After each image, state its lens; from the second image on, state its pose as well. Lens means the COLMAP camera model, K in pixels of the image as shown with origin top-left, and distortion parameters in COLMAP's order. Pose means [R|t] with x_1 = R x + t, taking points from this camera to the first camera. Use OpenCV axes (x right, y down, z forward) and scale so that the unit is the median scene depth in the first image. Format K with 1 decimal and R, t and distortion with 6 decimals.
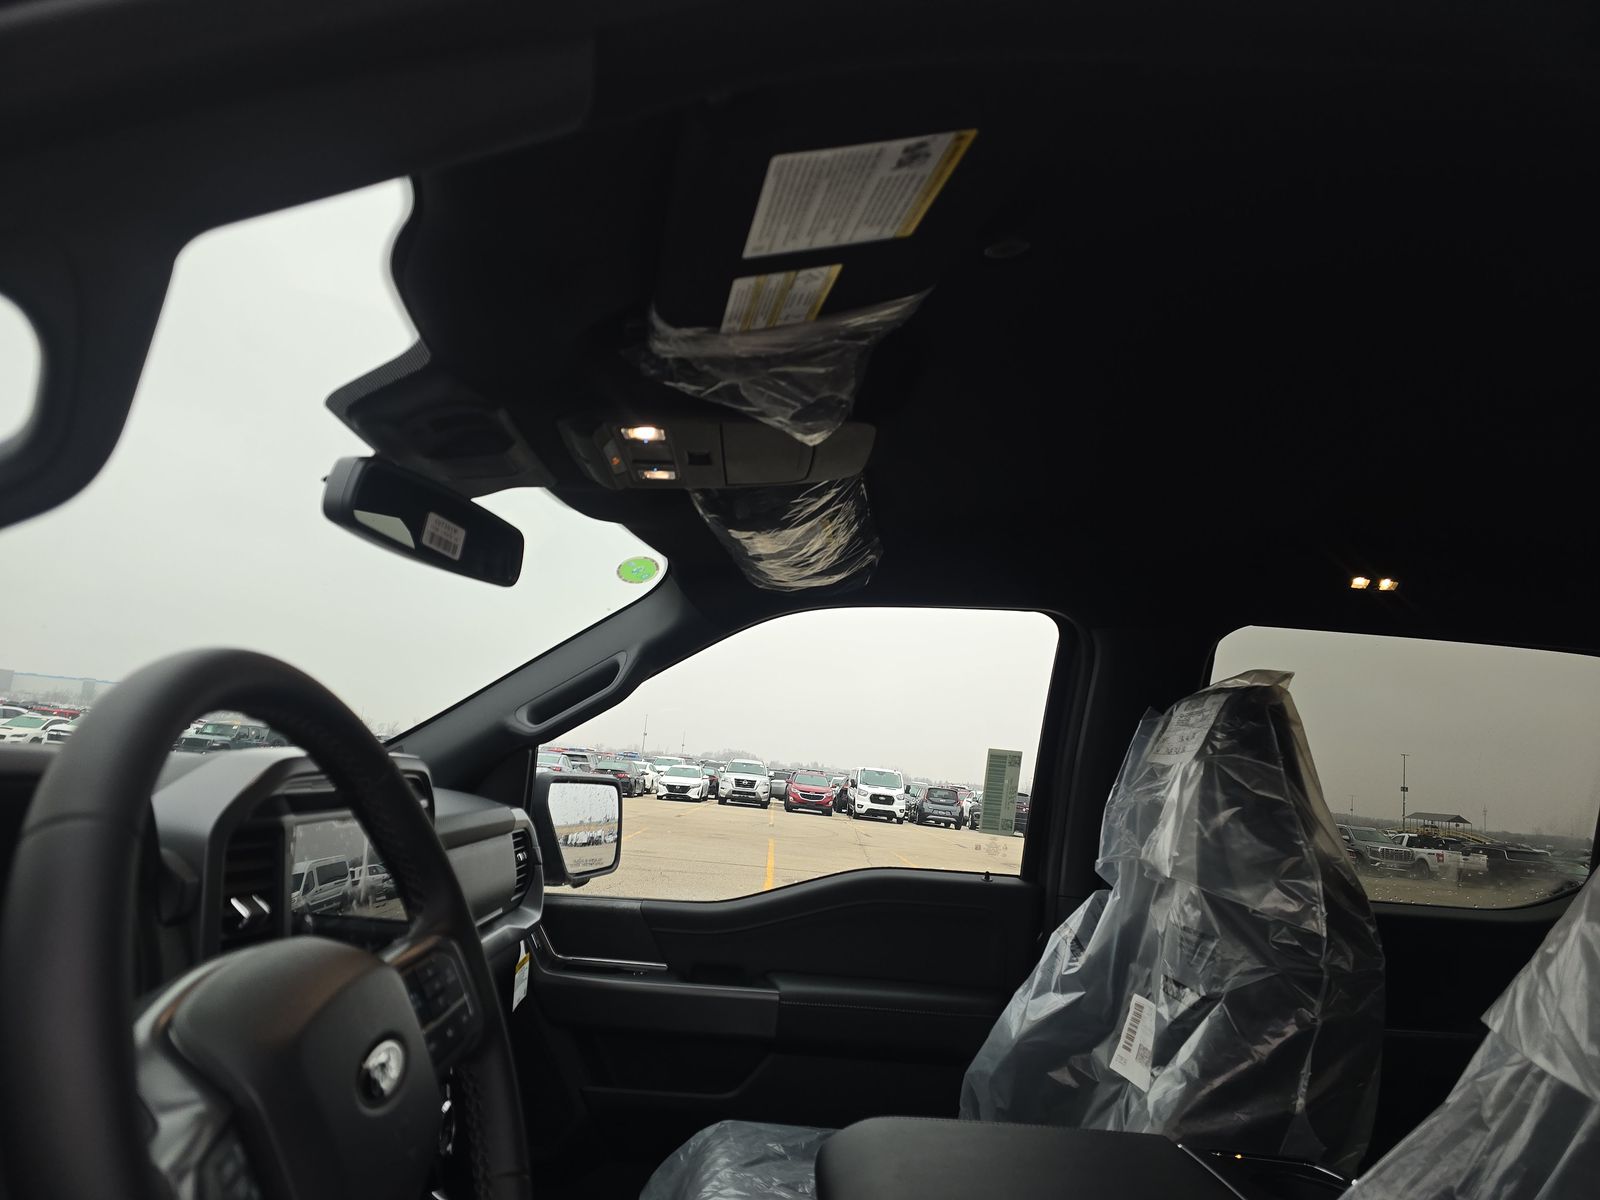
lens RADIAL K [[1073.2, 0, 804.2], [0, 1073.2, 604.3], [0, 0, 1]] dist [0.092559, -0.099560]
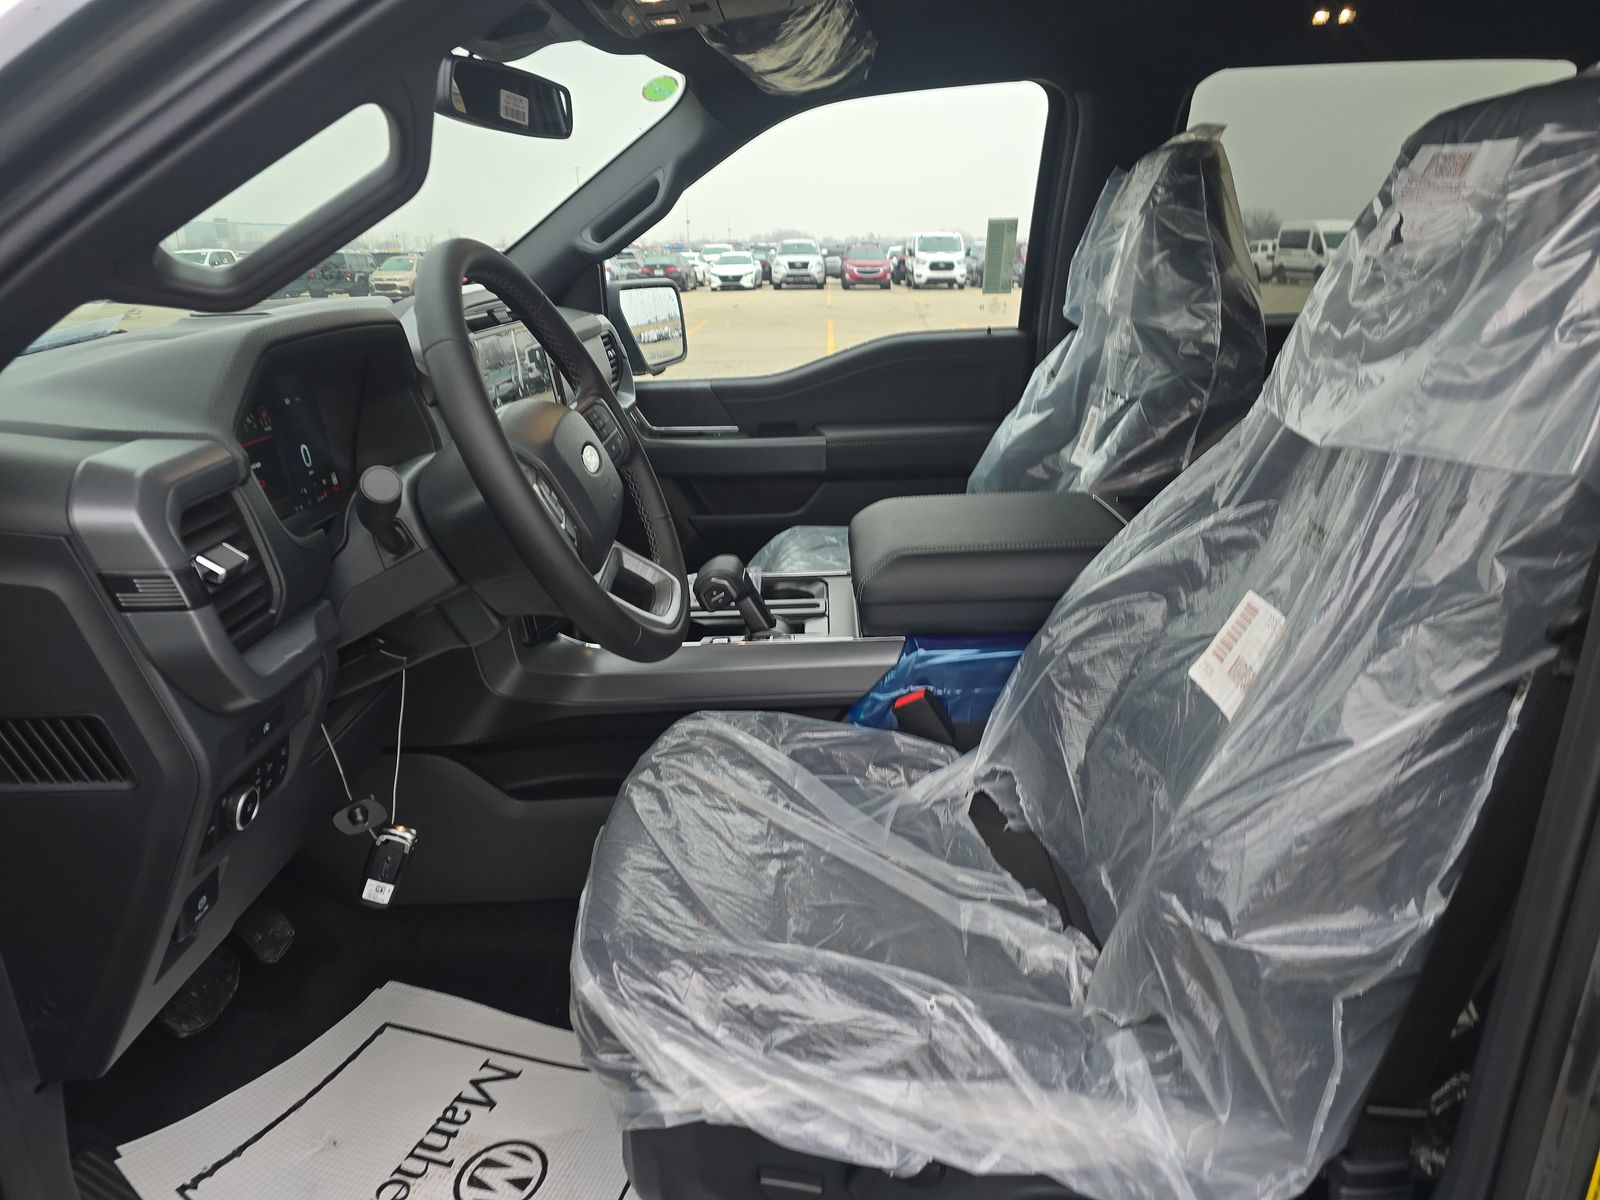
lens RADIAL K [[1073.2, 0, 804.2], [0, 1073.2, 604.3], [0, 0, 1]] dist [0.092559, -0.099560]
pose [[0.993247, -0.085263, -0.078678, 0.040154], [0.111714, 0.885872, 0.450279, -0.054805], [0.031306, -0.456027, 0.889415, -0.266515]]
